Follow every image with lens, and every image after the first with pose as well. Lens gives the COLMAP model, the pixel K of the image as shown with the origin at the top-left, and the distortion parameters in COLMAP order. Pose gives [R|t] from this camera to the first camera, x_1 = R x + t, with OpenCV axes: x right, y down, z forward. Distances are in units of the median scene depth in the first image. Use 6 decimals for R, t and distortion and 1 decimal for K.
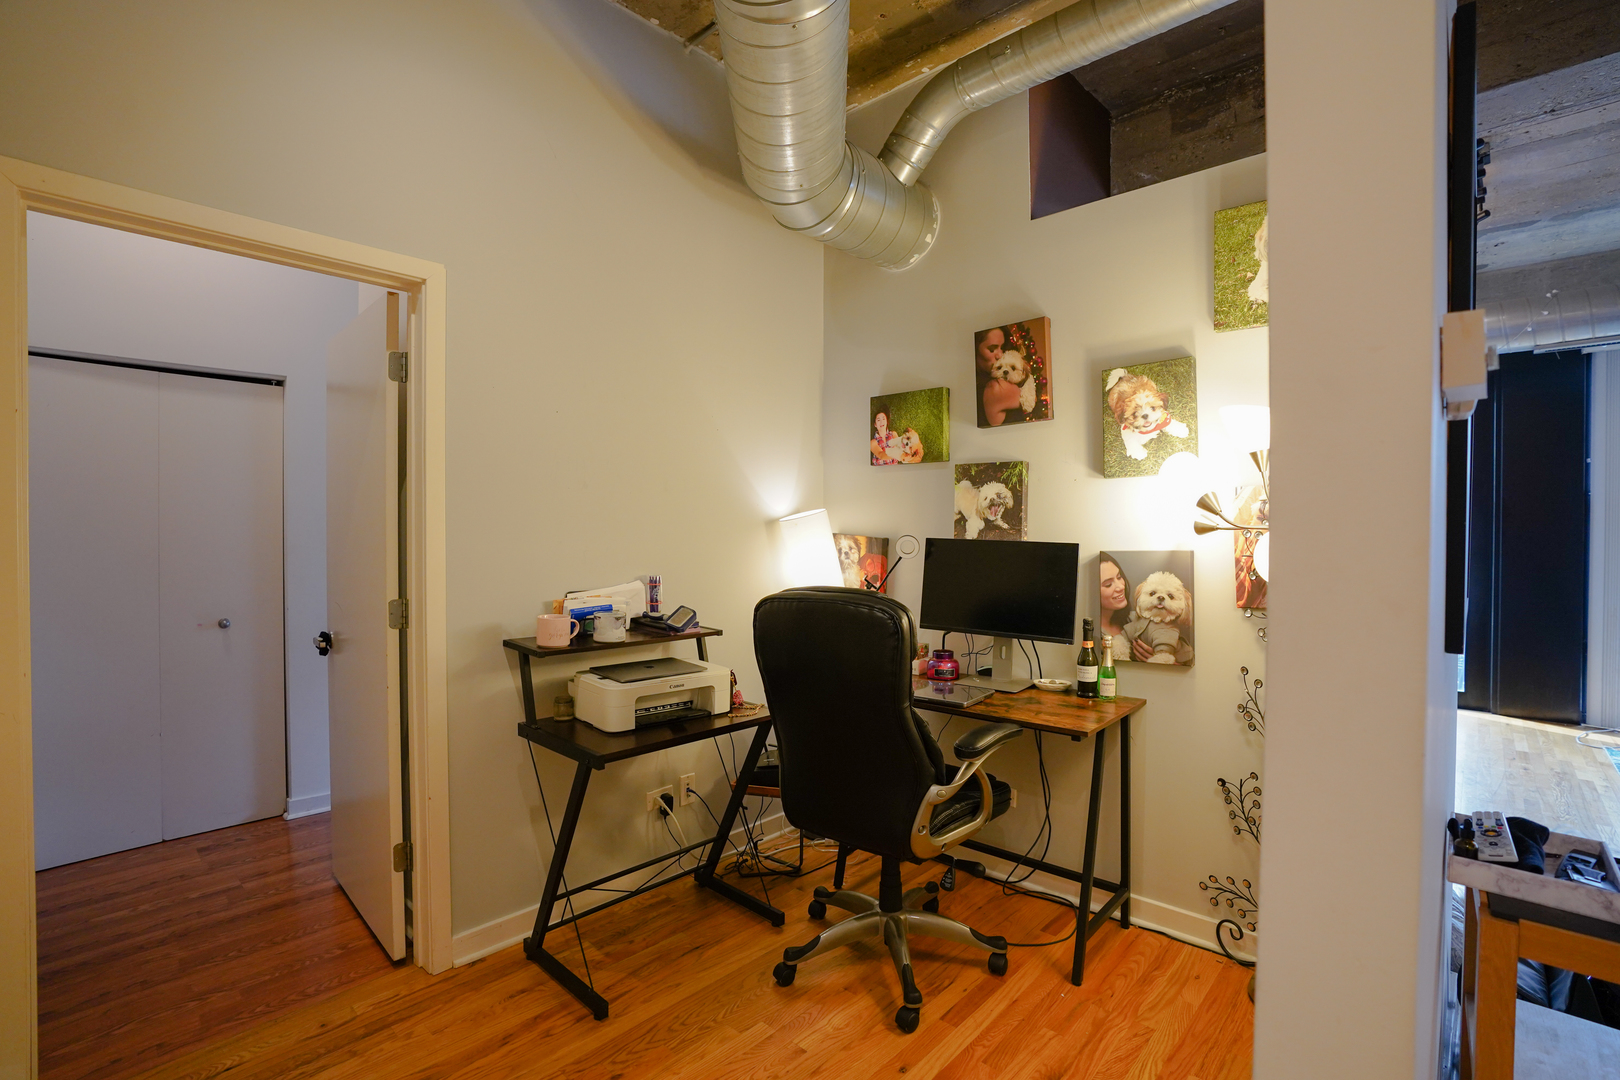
lens RADIAL K [[741.1, 0, 805.5], [0, 741.1, 534.8], [0, 0, 1]] dist [-0.068516, 0.025666]
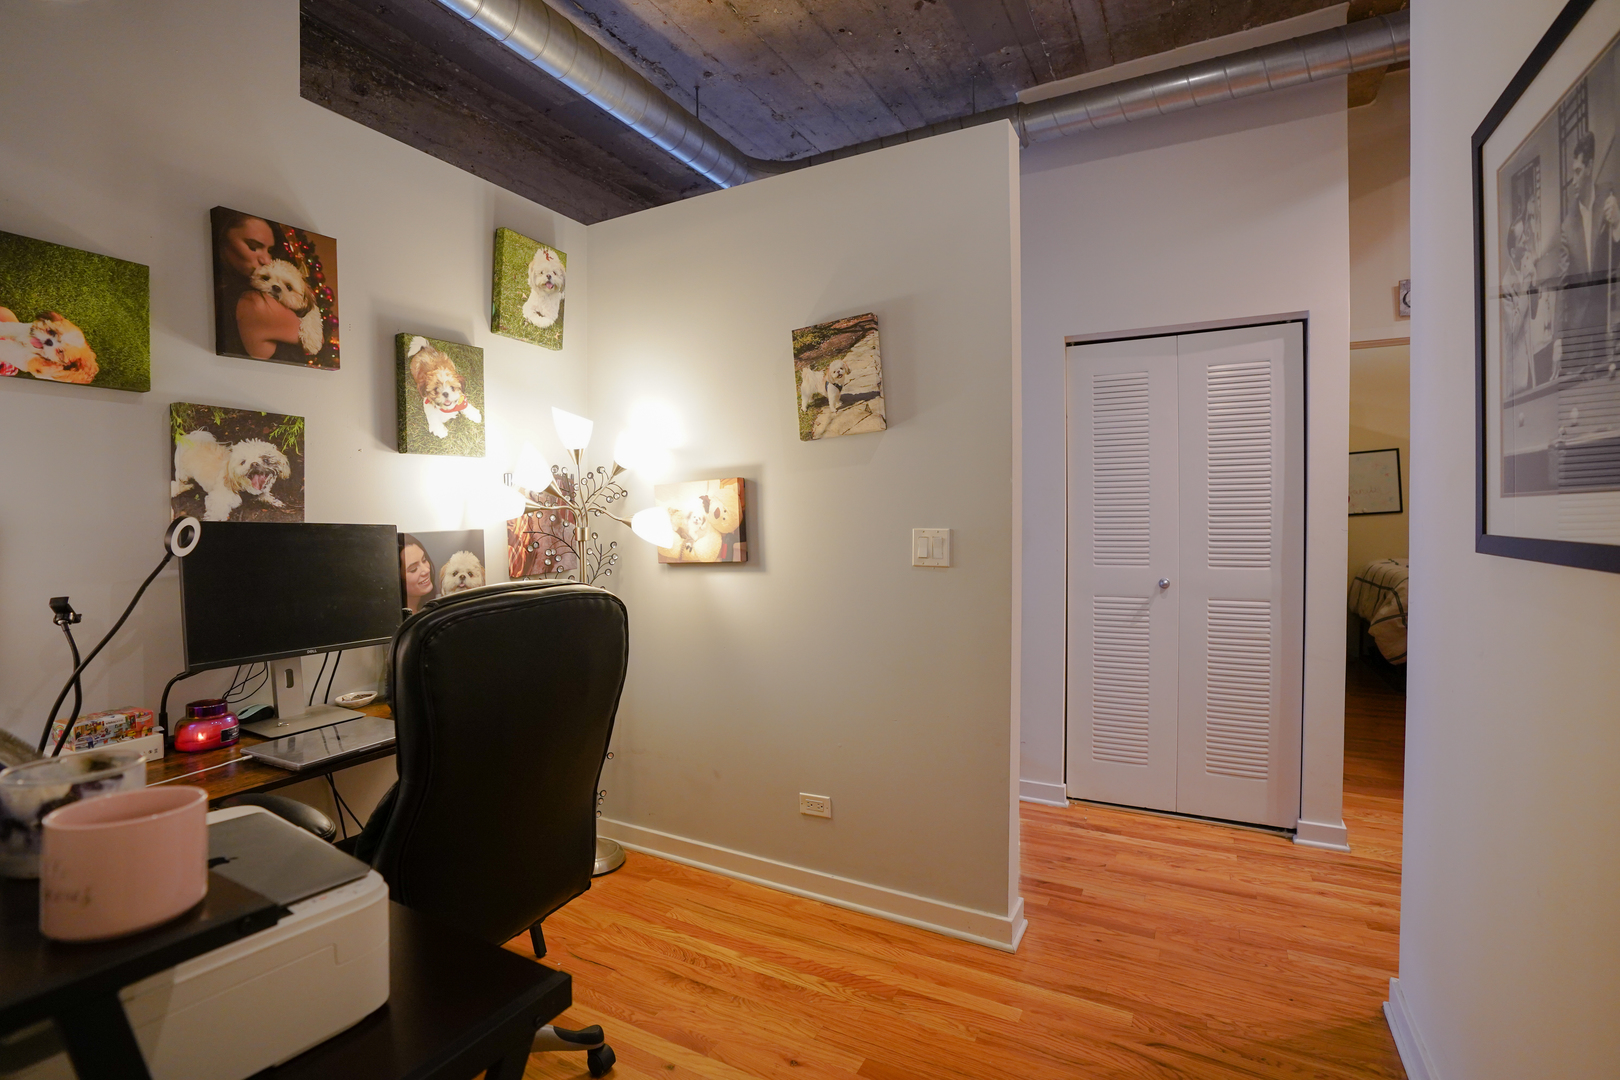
lens RADIAL K [[741.1, 0, 805.5], [0, 741.1, 534.8], [0, 0, 1]] dist [-0.068516, 0.025666]
pose [[-0.243462, -0.020445, 0.969695, -0.543714], [0.011654, 0.999644, 0.024002, 0.007920], [-0.969840, 0.017145, -0.243137, 0.689437]]
